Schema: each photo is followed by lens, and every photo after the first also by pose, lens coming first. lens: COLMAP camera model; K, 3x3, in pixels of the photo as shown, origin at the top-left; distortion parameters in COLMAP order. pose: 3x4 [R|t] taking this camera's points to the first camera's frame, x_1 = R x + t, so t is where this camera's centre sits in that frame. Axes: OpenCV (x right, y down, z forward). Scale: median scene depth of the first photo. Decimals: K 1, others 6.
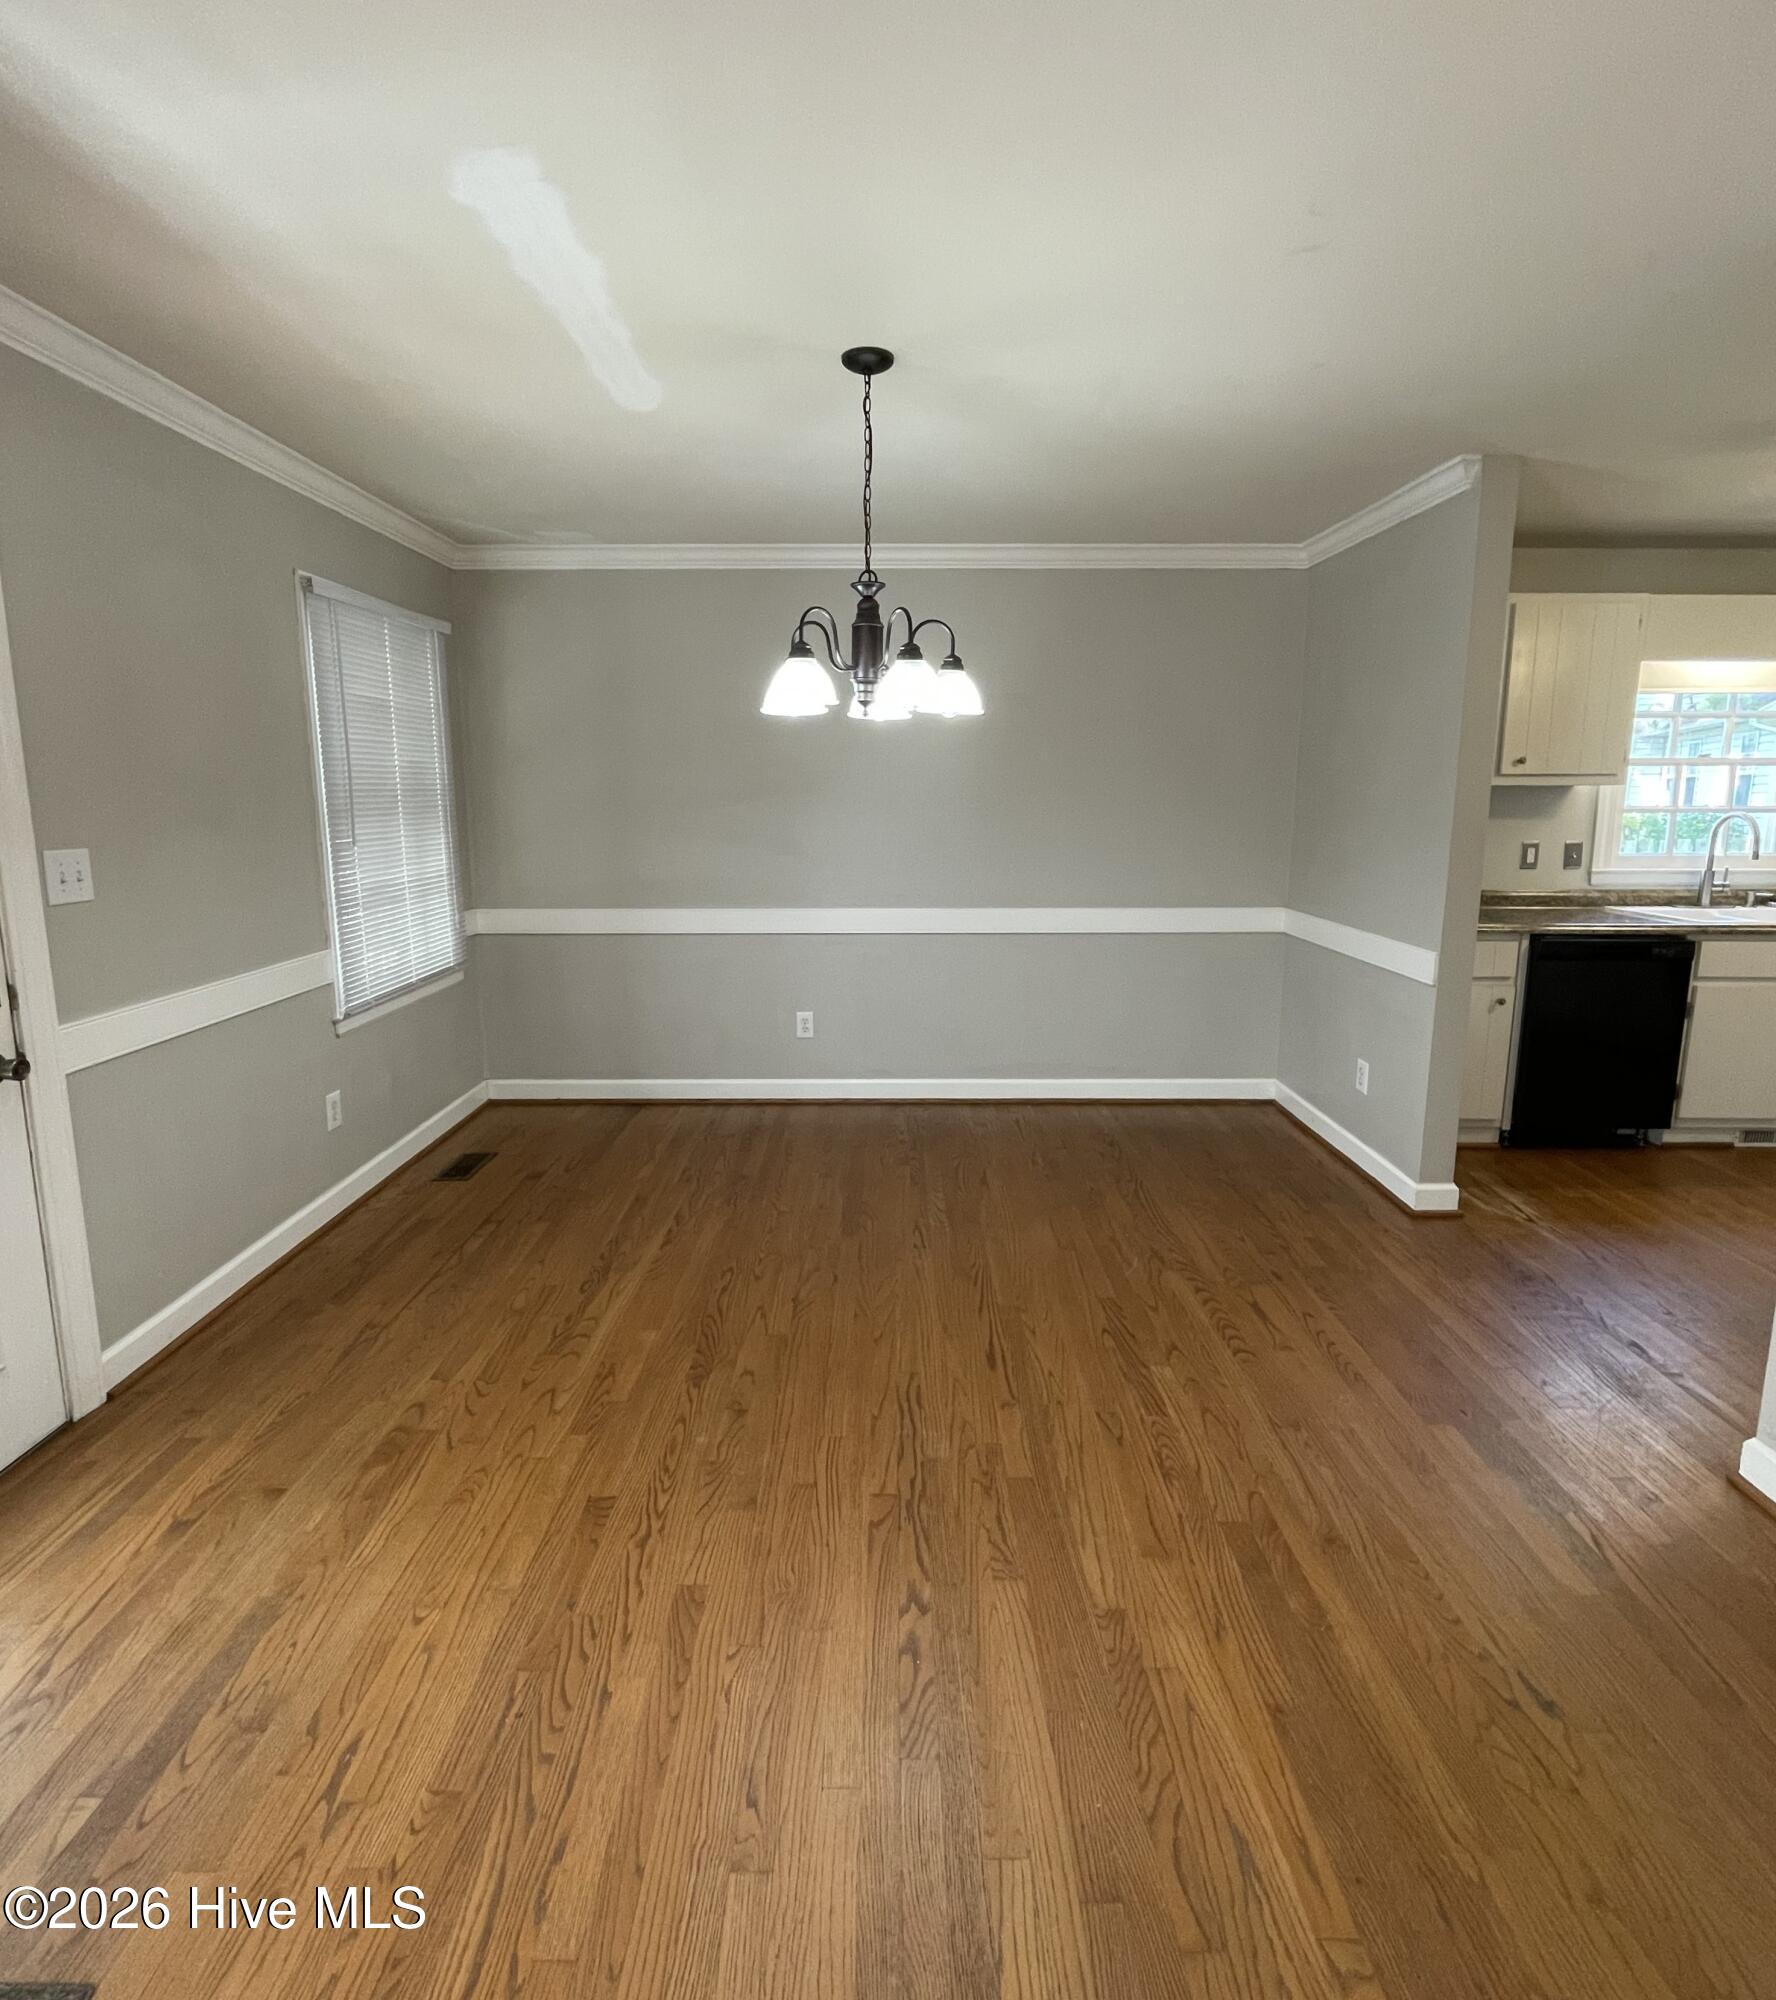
lens RADIAL K [[1000.2, 0, 894.2], [0, 1000.2, 948.5], [0, 0, 1]] dist [0.010673, -0.000447]
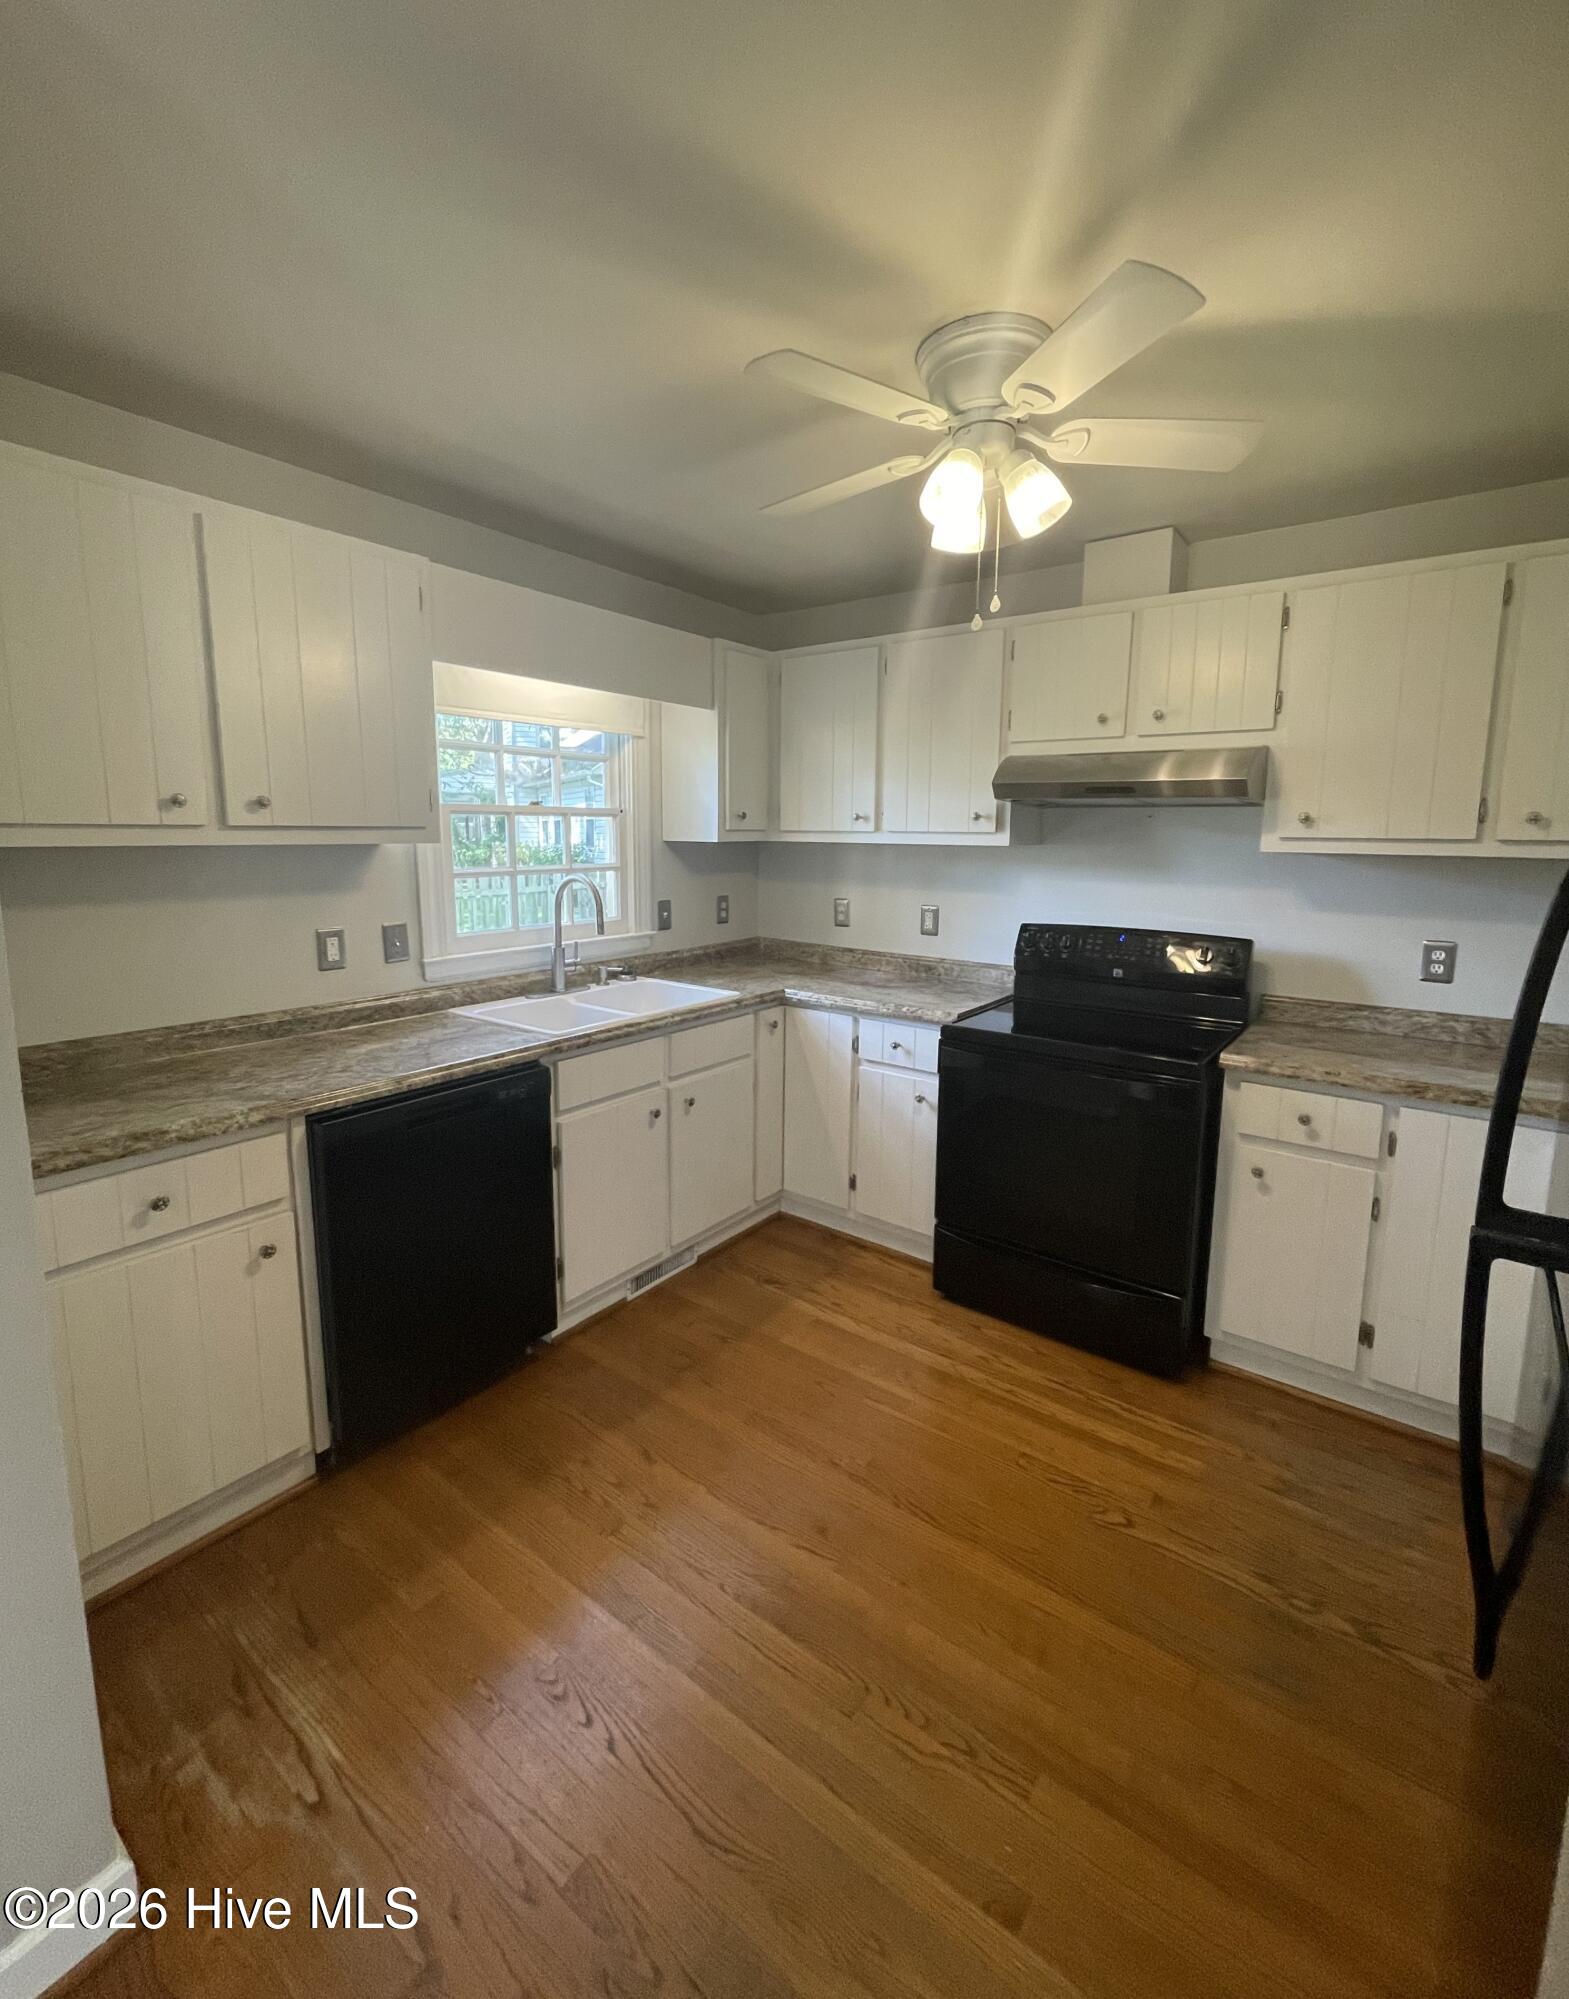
lens RADIAL K [[866.0, 0, 792.1], [0, 866.0, 950.2], [0, 0, 1]] dist [0.000885, -0.000961]
pose [[0.606317, -0.107956, 0.787861, 0.402826], [0.120721, 0.991755, 0.042991, -0.086753], [-0.786007, 0.069046, 0.614350, 0.458145]]
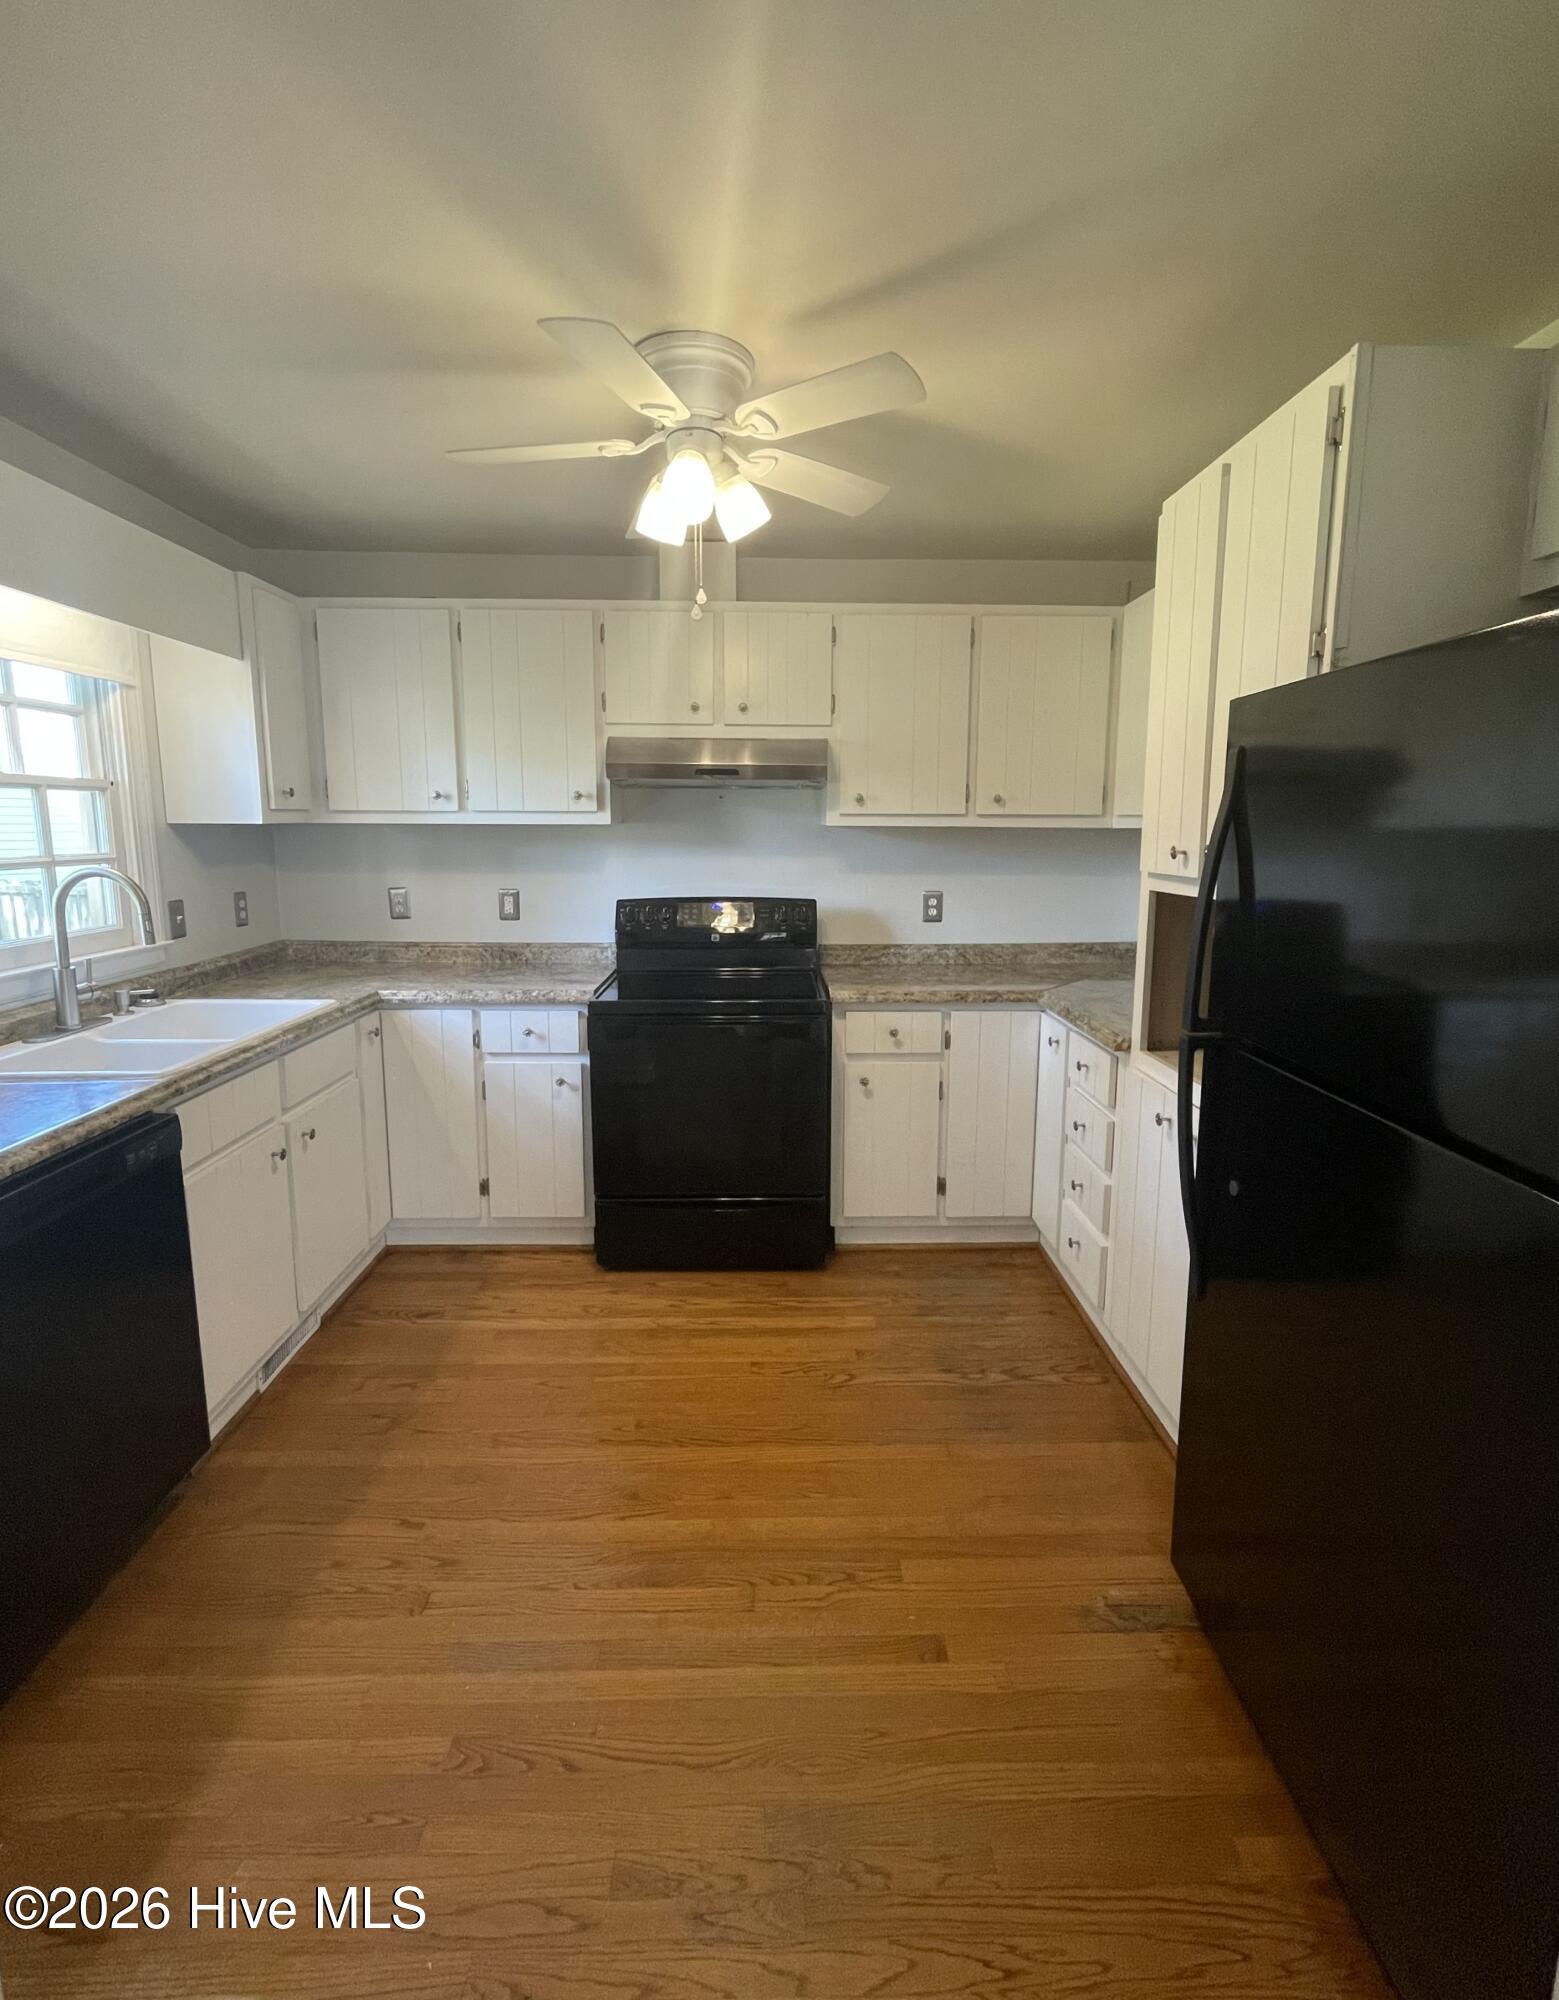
lens RADIAL K [[908.2, 0, 785.6], [0, 908.2, 954.5], [0, 0, 1]] dist [0.009803, -0.001079]
pose [[-0.011887, -0.148315, 0.988869, 0.300144], [0.157448, 0.976324, 0.148326, -0.103338], [-0.987456, 0.157458, 0.011747, 0.615249]]
